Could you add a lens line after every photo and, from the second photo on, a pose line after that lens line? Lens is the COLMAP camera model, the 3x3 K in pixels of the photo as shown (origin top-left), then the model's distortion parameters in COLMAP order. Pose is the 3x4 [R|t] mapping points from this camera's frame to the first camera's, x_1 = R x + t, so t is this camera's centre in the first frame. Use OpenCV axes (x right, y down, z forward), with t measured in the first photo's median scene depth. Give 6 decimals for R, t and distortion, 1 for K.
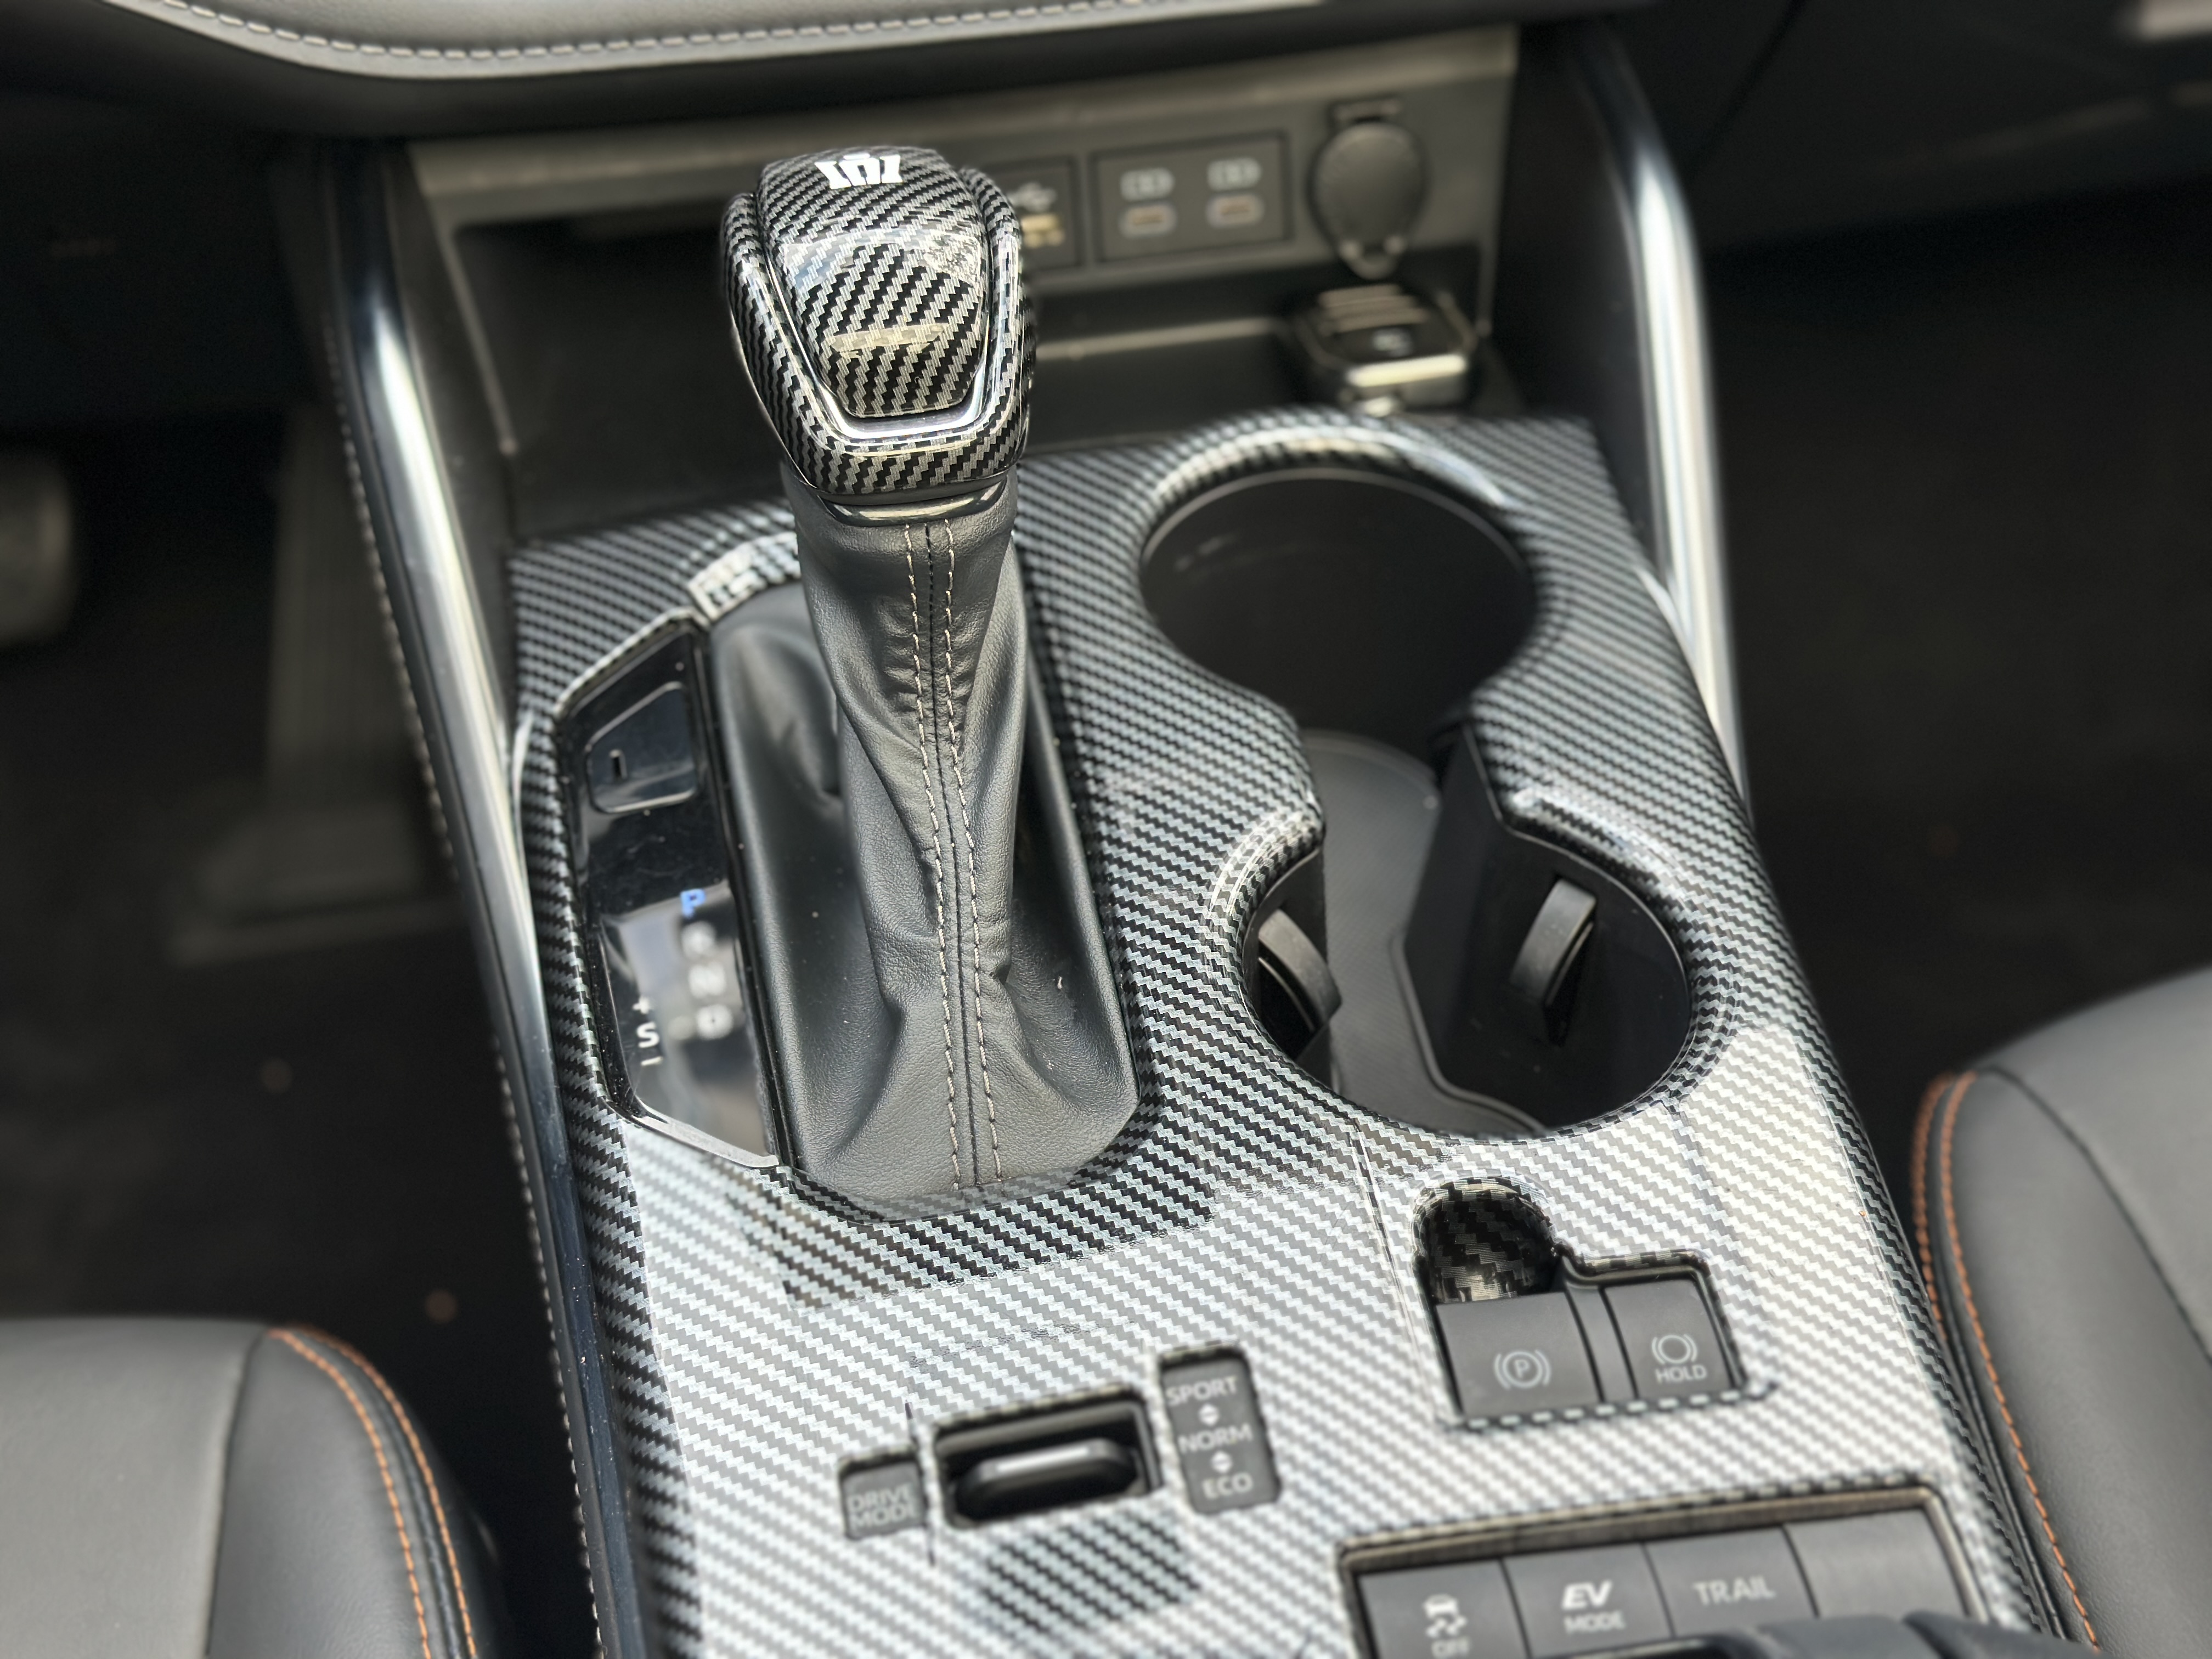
lens RADIAL K [[3125.5, 0, 1106.0], [0, 3125.5, 829.5], [0, 0, 1]] dist [0.218777, -0.571767]
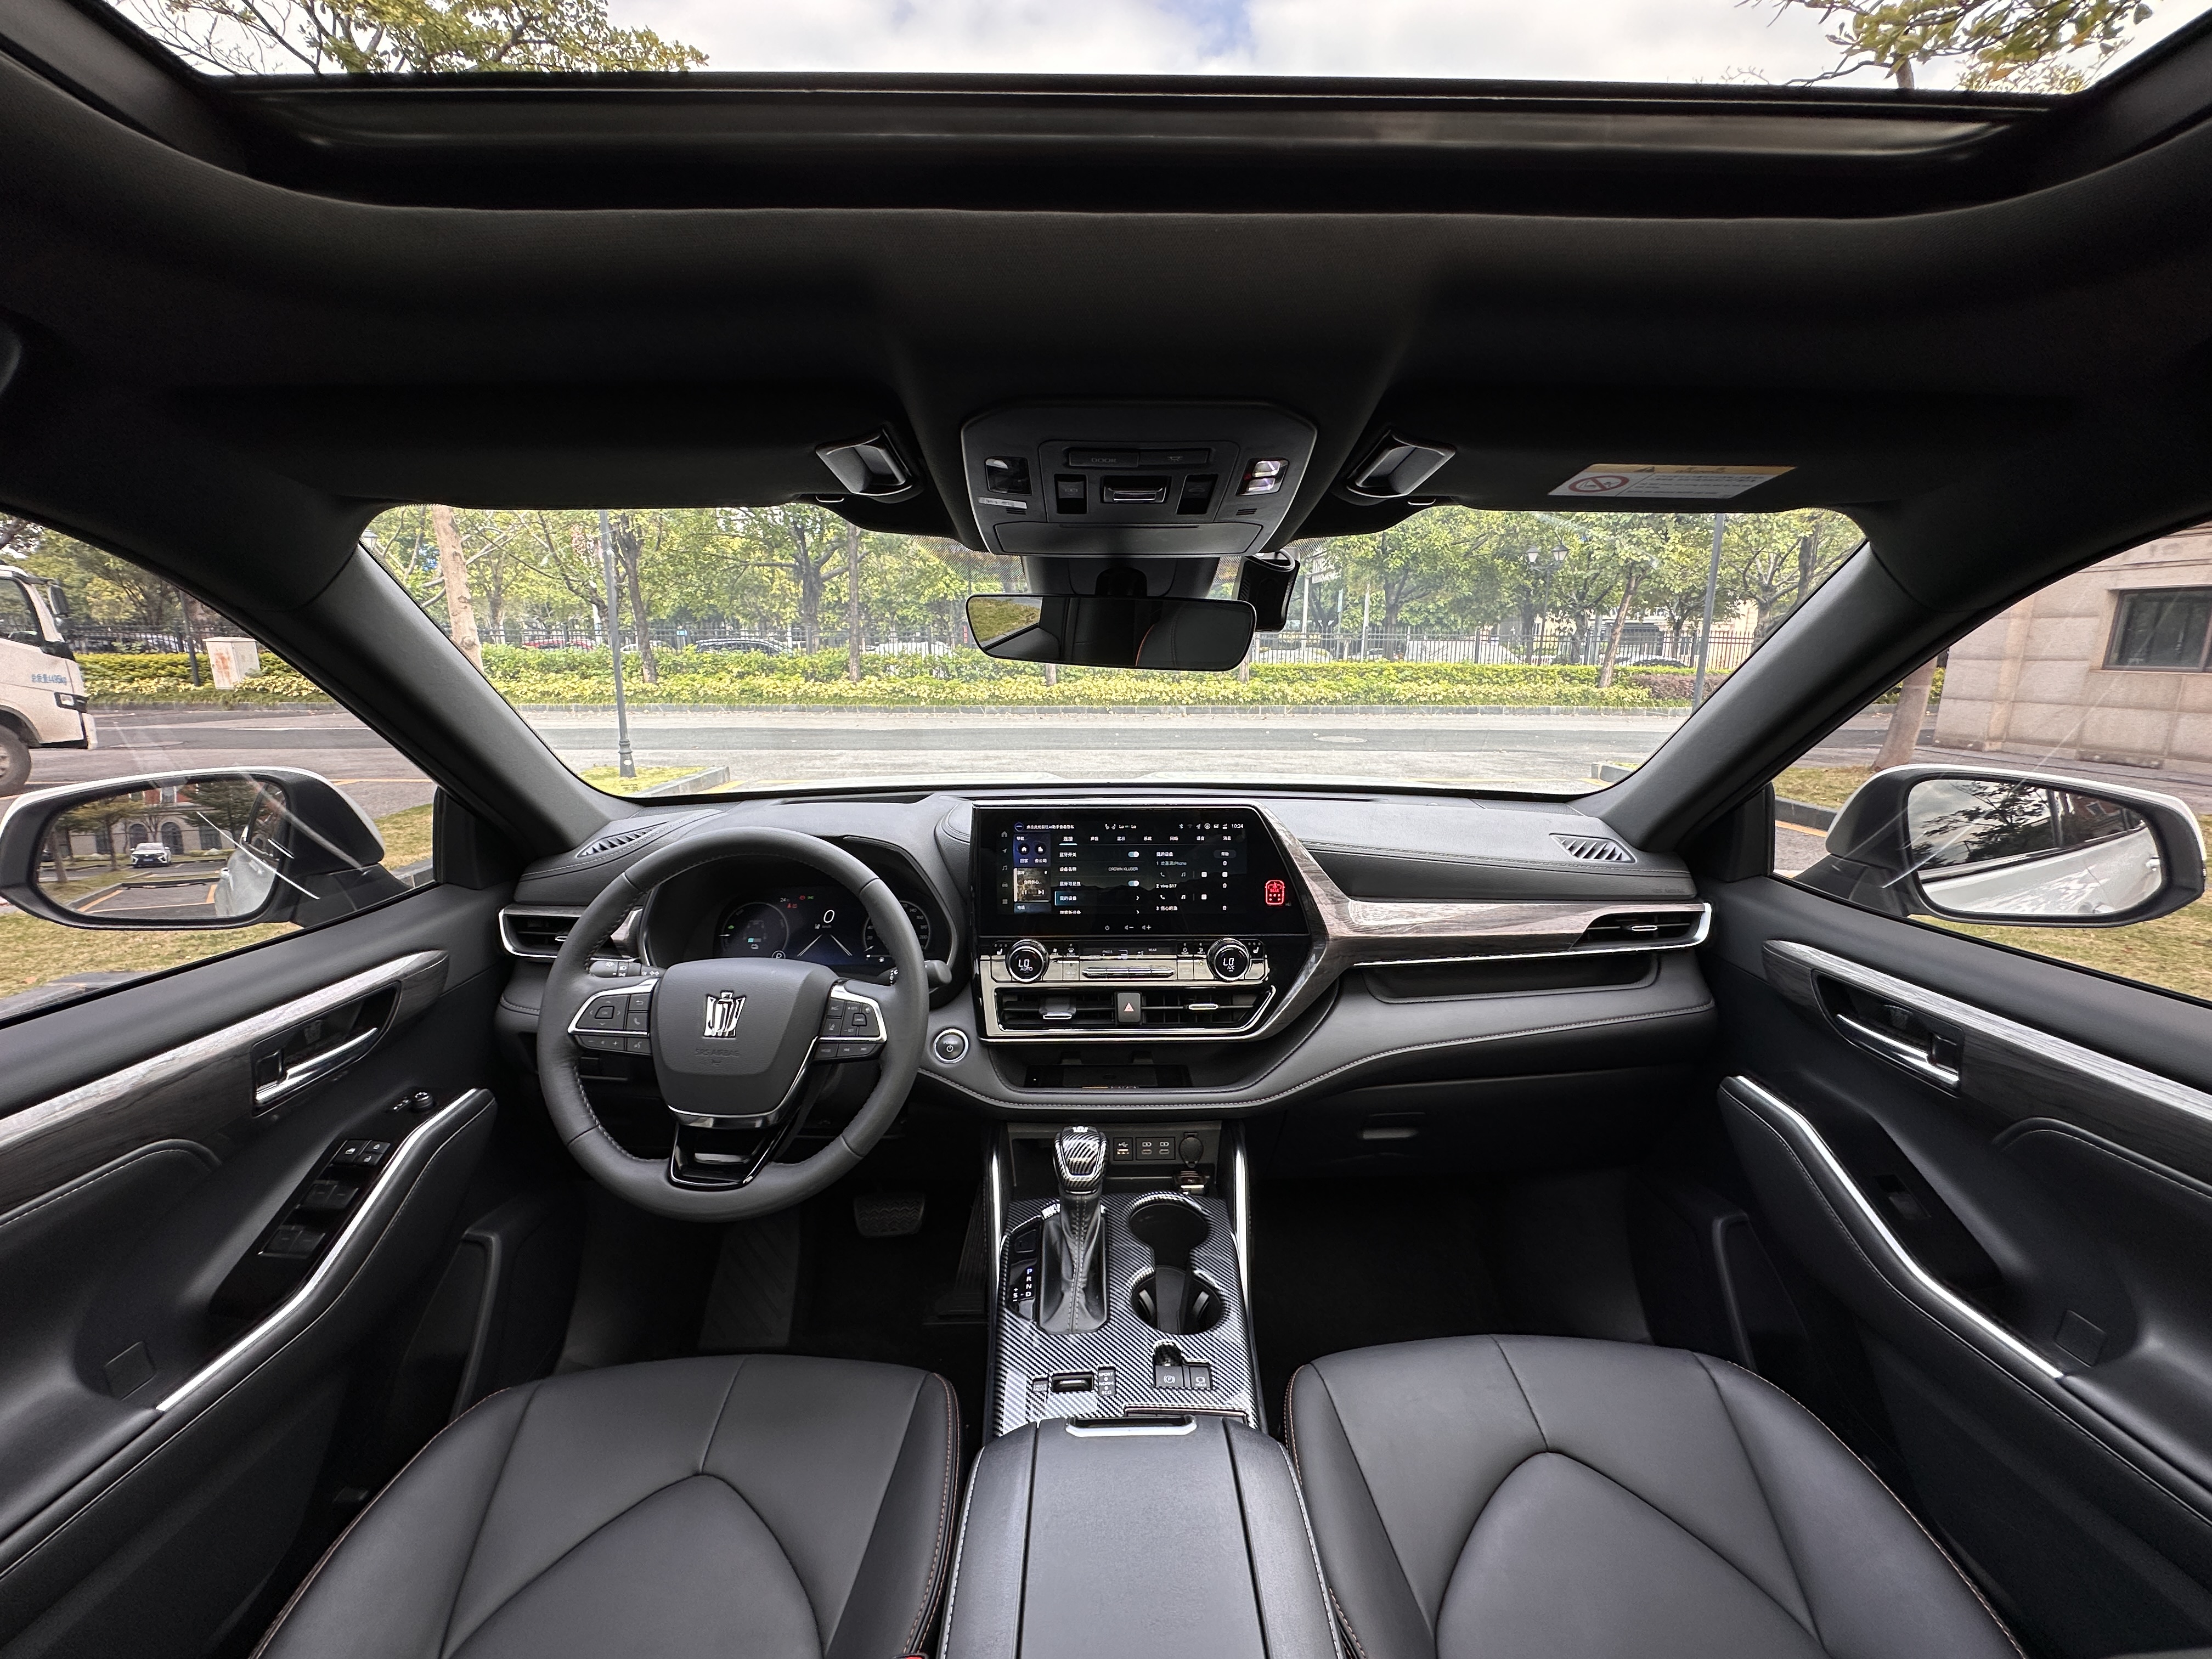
lens RADIAL K [[887.3, 0, 1106.0], [0, 887.3, 829.5], [0, 0, 1]] dist [-0.000690, -0.000009]
pose [[0.986784, 0.047433, -0.154941, 0.172739], [-0.124134, 0.835880, -0.534692, 0.169761], [0.104150, 0.546859, 0.830721, -0.556047]]
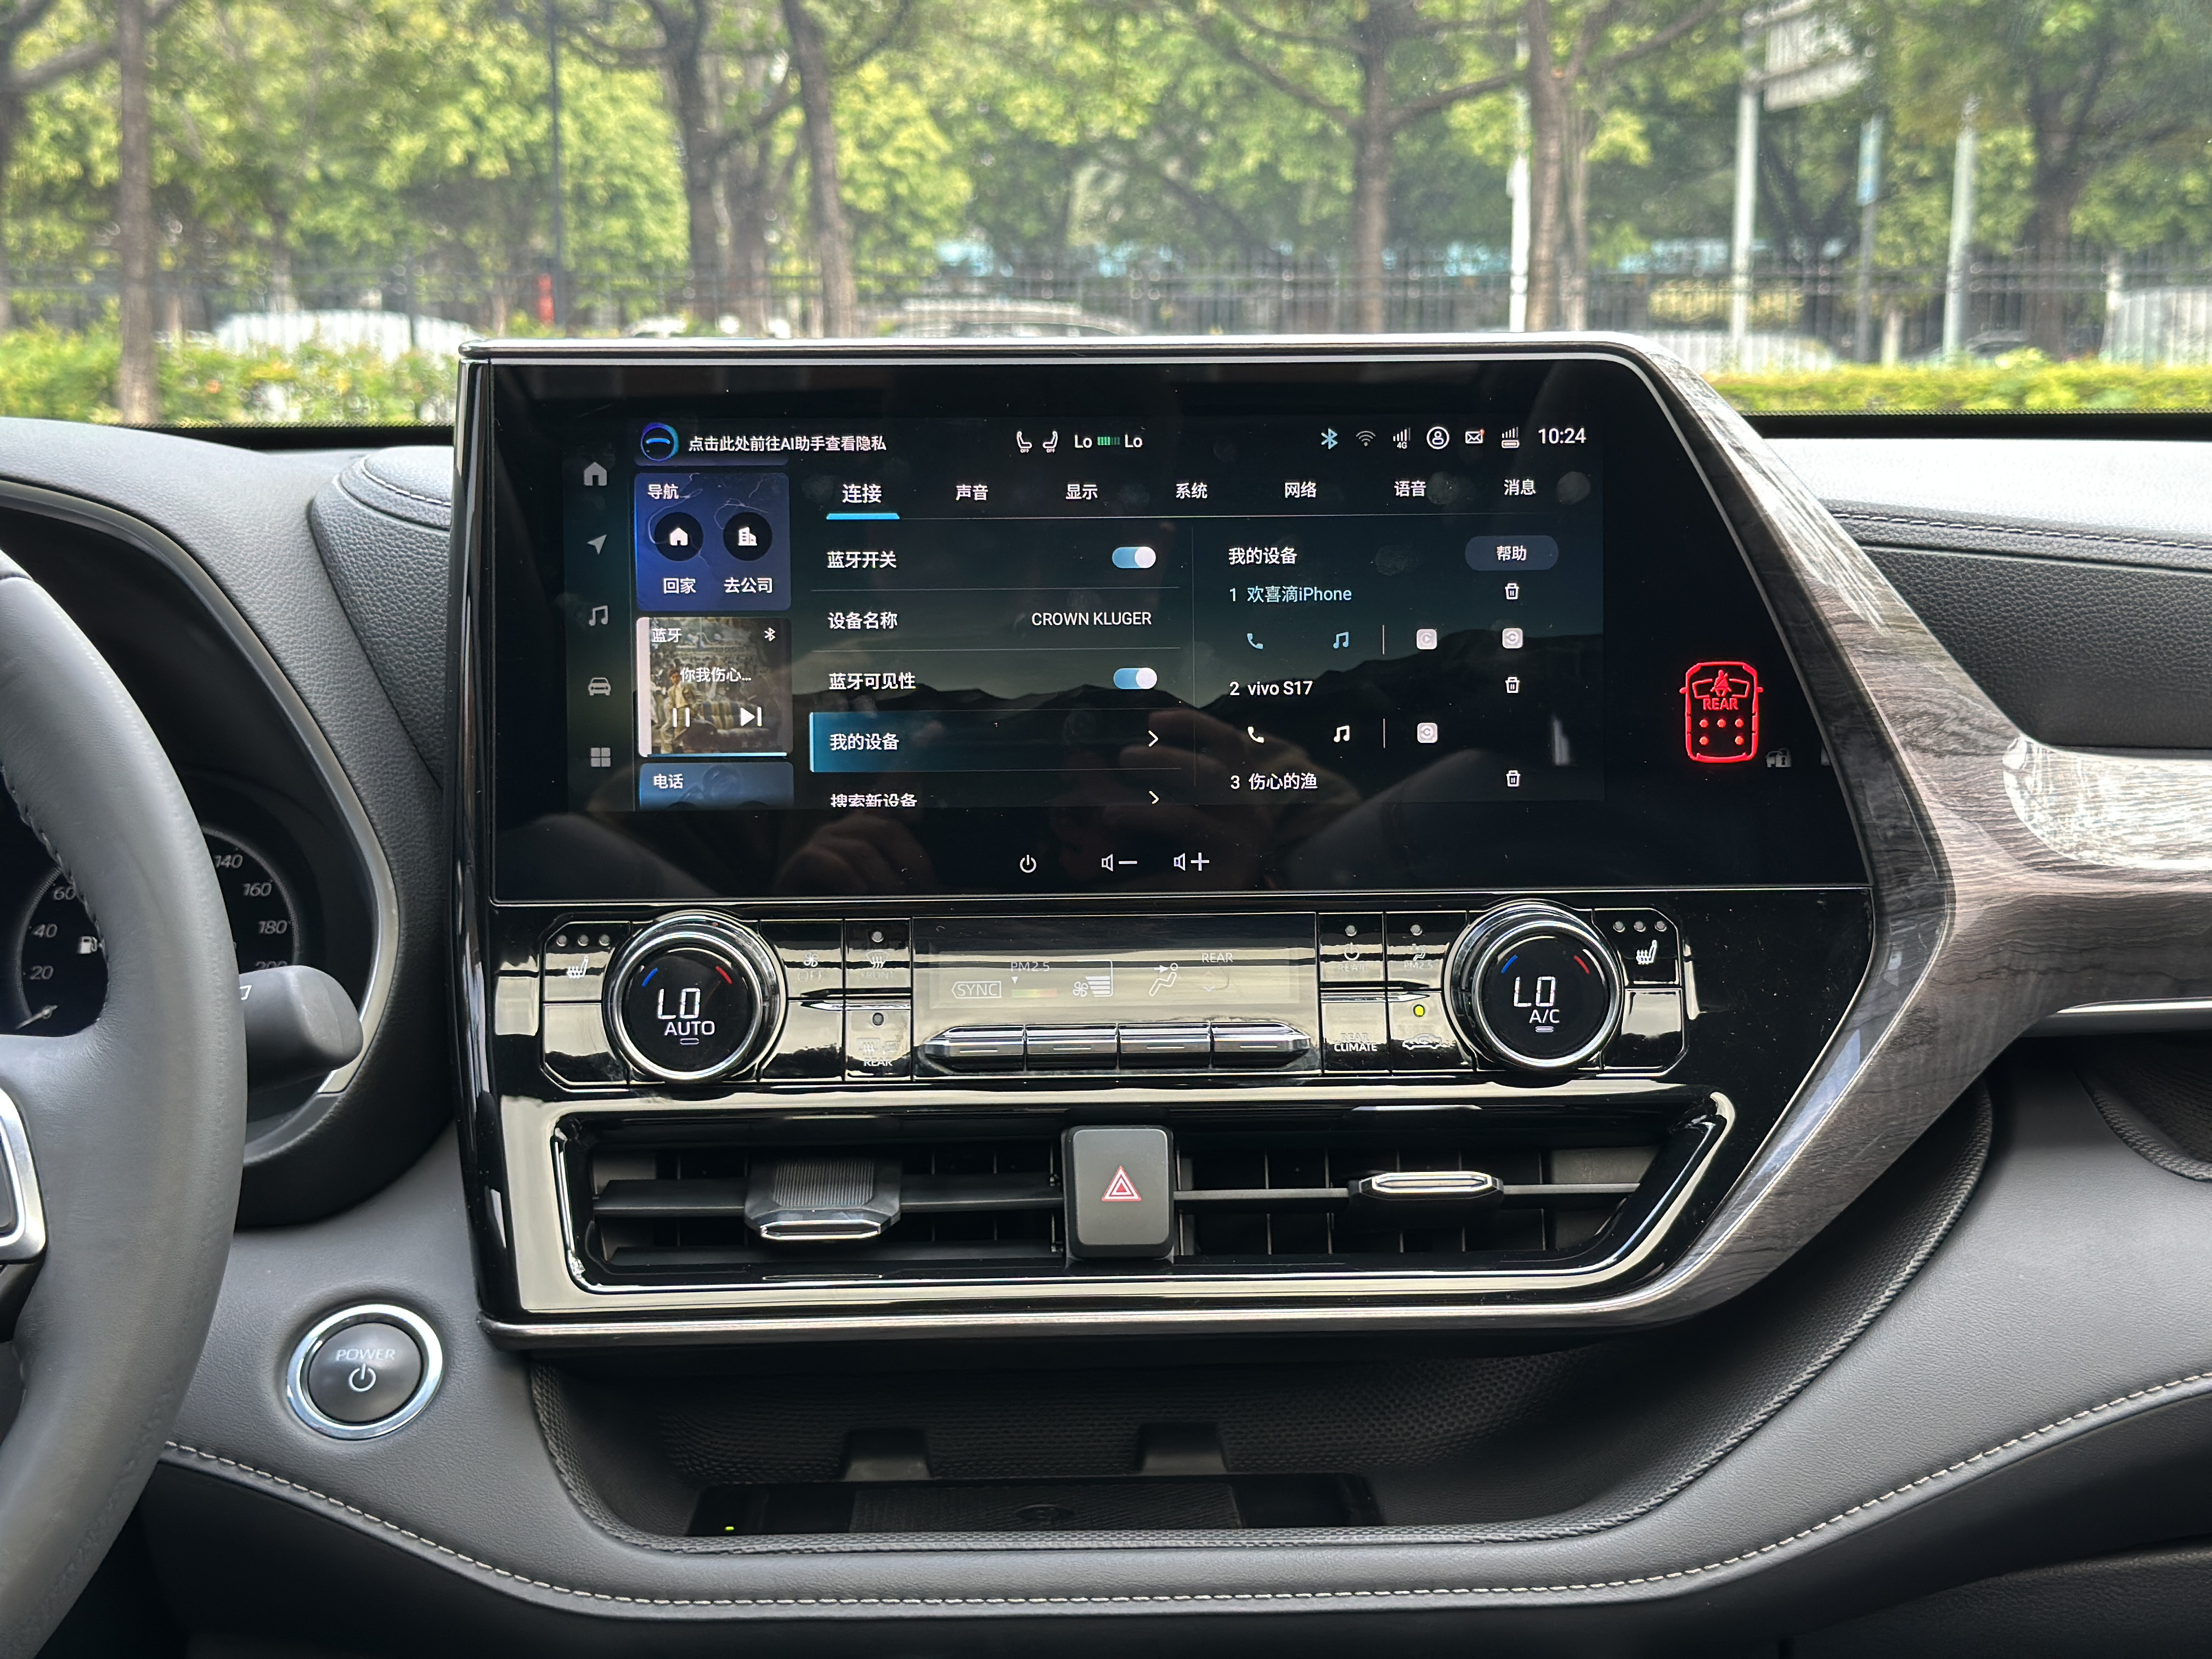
lens RADIAL K [[3125.5, 0, 1106.0], [0, 3125.5, 829.5], [0, 0, 1]] dist [0.218777, -0.571767]
pose [[0.989848, 0.030456, -0.138830, 0.157370], [-0.106117, 0.808164, -0.579318, 0.236953], [0.094554, 0.588169, 0.803192, -0.222263]]
